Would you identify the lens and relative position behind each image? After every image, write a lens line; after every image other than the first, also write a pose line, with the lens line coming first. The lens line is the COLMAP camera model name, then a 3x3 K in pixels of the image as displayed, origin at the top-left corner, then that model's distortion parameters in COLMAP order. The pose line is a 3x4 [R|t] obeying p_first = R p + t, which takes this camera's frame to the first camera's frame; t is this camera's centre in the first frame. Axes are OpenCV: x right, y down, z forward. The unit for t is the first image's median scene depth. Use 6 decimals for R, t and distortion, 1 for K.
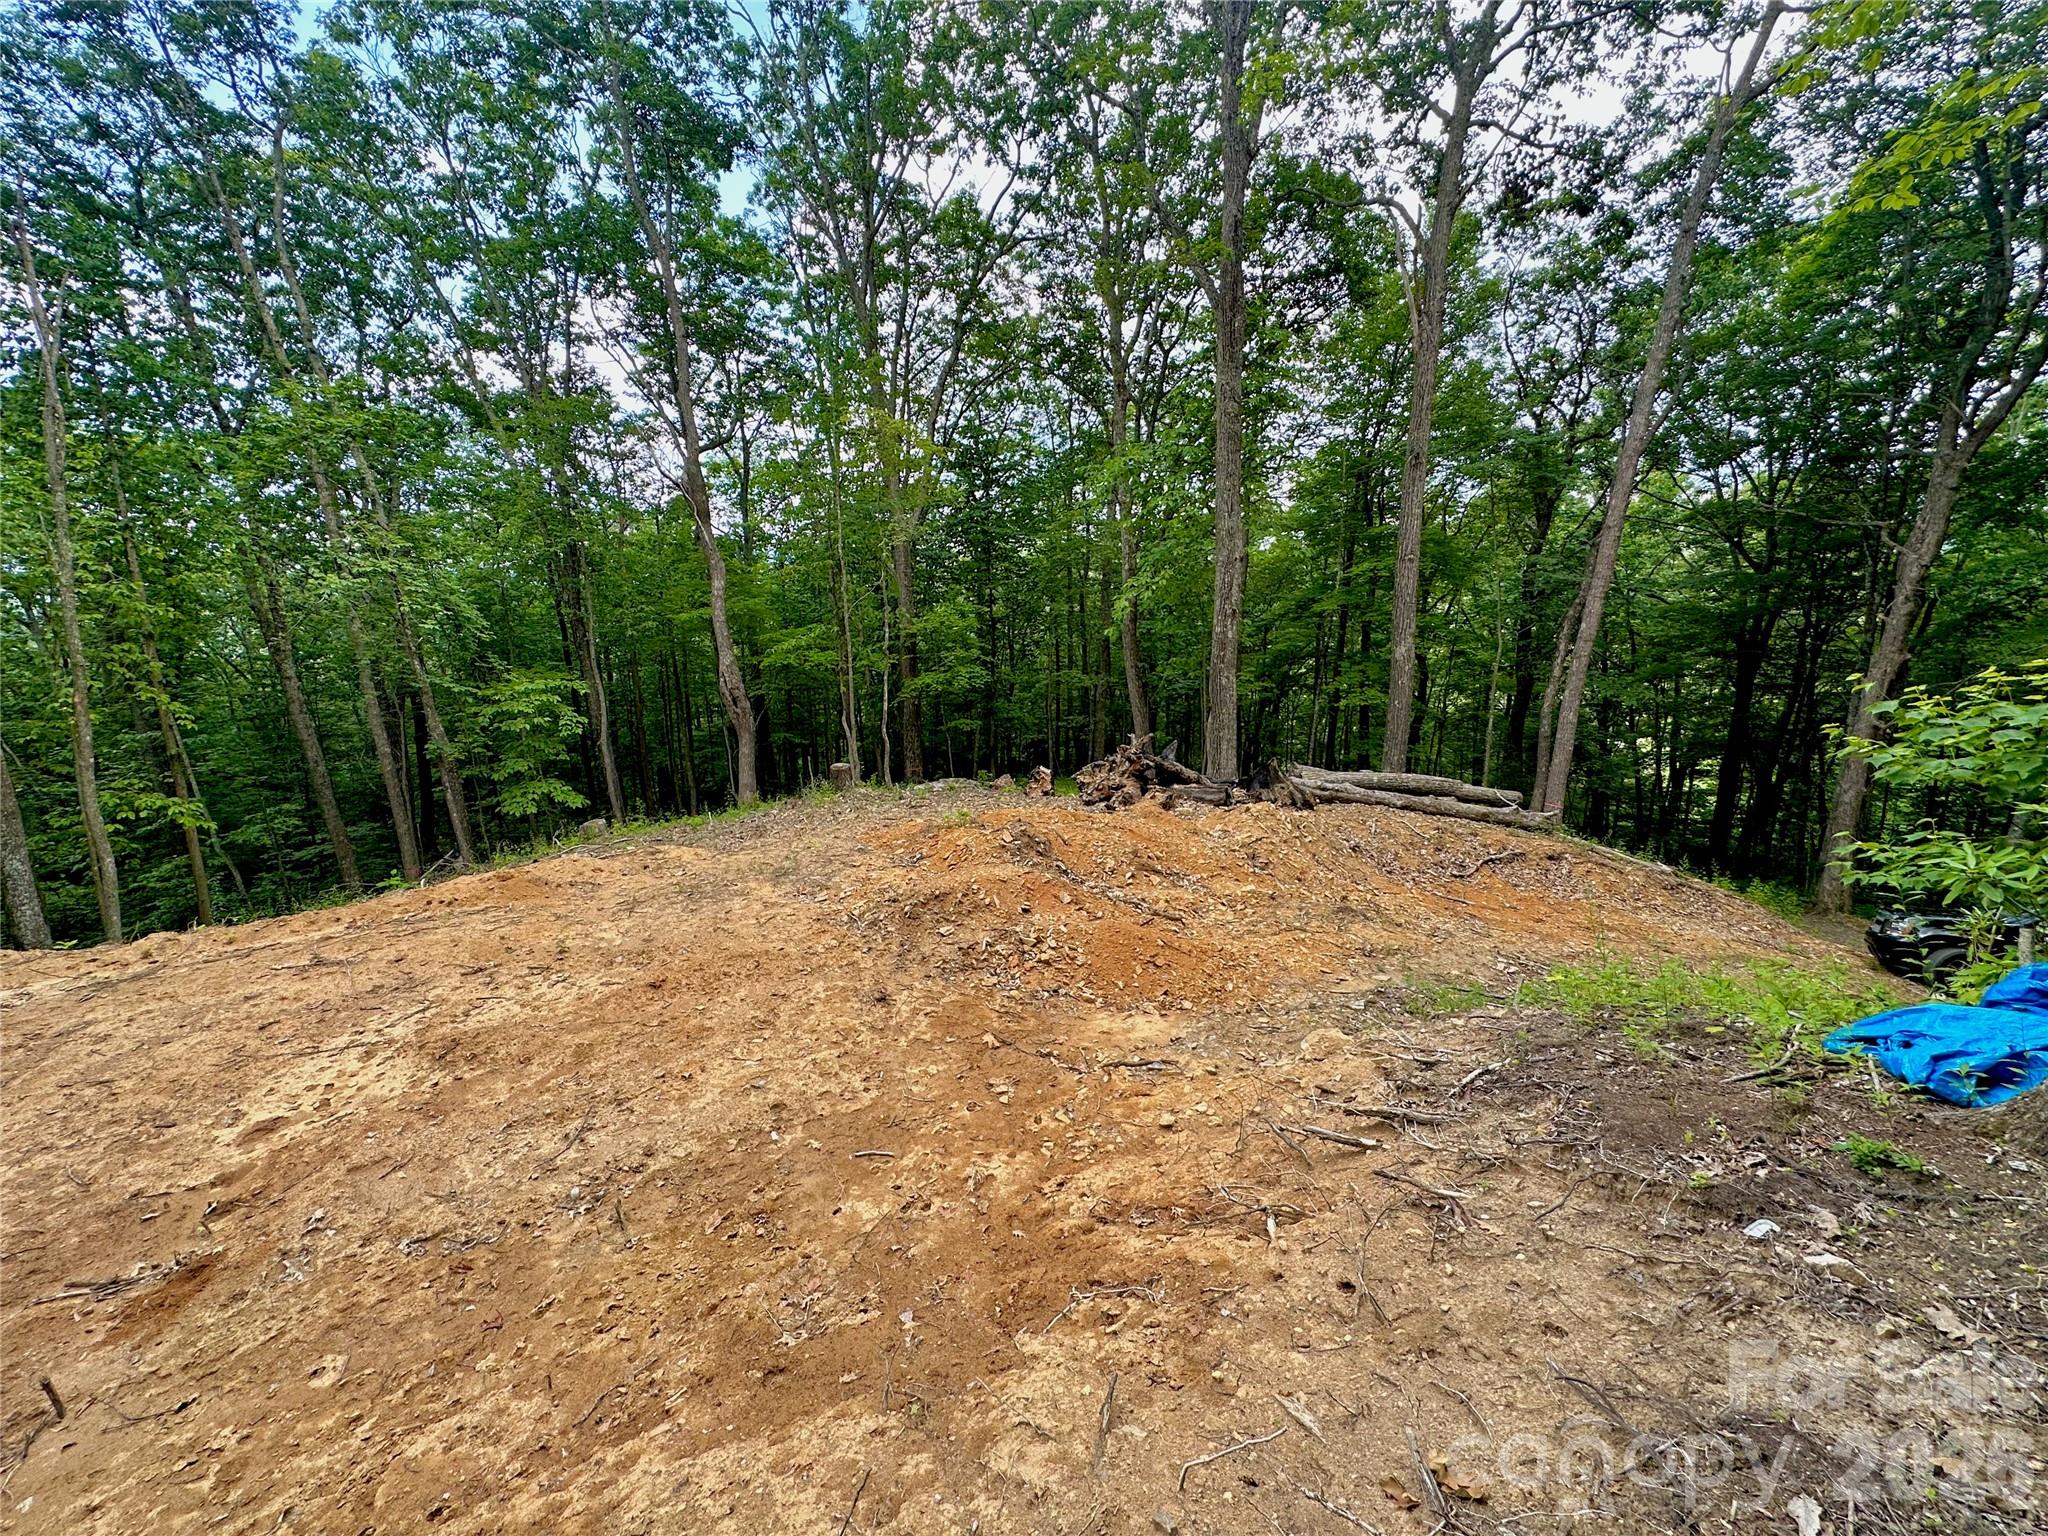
lens RADIAL K [[821.5, 0, 1024.0], [0, 821.5, 768.0], [0, 0, 1]] dist [0.000171, -0.000083]
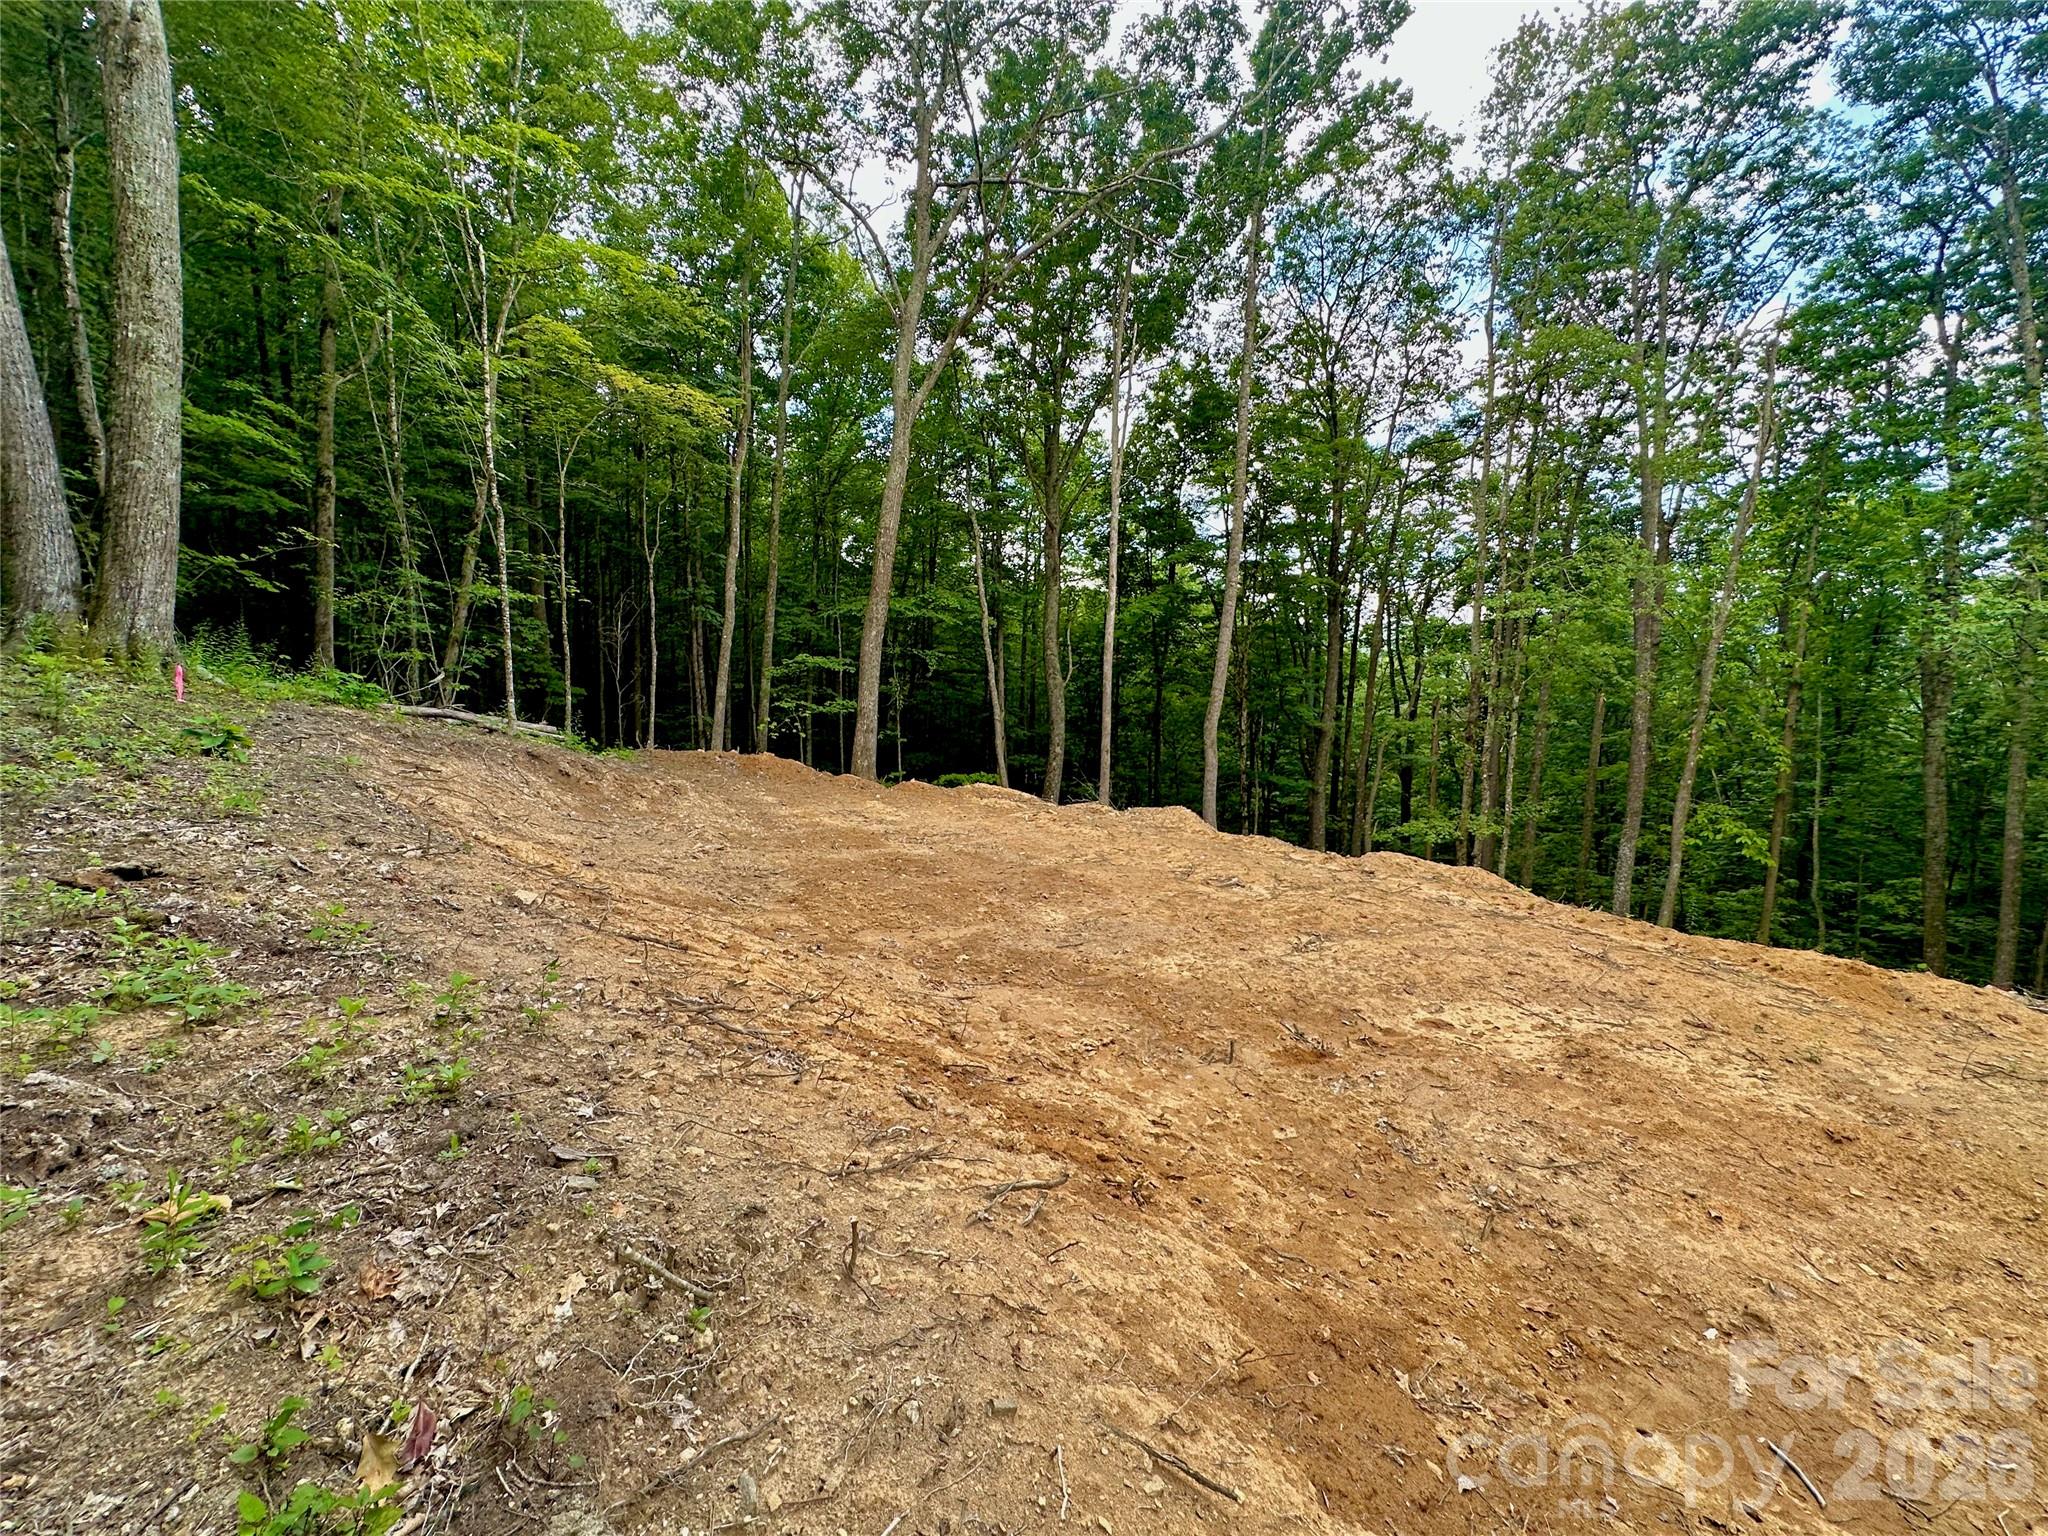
lens RADIAL K [[821.5, 0, 1024.0], [0, 821.5, 768.0], [0, 0, 1]] dist [0.000171, -0.000083]
pose [[-0.086156, 0.133567, -0.987288, 0.403417], [-0.203783, 0.967658, 0.148695, -0.030021], [0.975218, 0.214003, -0.056151, 0.317936]]
